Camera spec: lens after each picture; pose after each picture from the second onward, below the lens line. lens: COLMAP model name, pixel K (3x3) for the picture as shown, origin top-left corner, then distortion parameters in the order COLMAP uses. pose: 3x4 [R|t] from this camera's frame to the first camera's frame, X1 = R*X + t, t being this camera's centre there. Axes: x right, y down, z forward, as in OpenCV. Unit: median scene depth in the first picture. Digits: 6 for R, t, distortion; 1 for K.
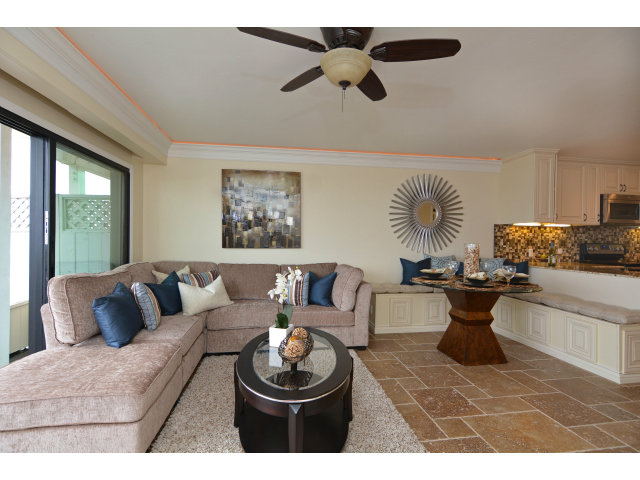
lens RADIAL K [[309.7, 0, 320.6], [0, 309.7, 240.8], [0, 0, 1]] dist [0.000375, 0.000048]
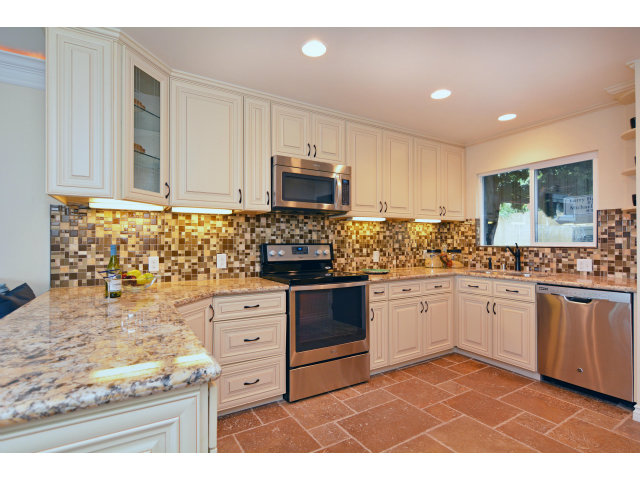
lens RADIAL K [[316.7, 0, 320.4], [0, 316.7, 242.3], [0, 0, 1]] dist [-0.004389, -0.001243]
pose [[0.927091, -0.012568, 0.374625, 0.730735], [0.011216, 0.999920, 0.005788, 0.003090], [-0.374668, -0.001165, 0.927158, 0.413863]]
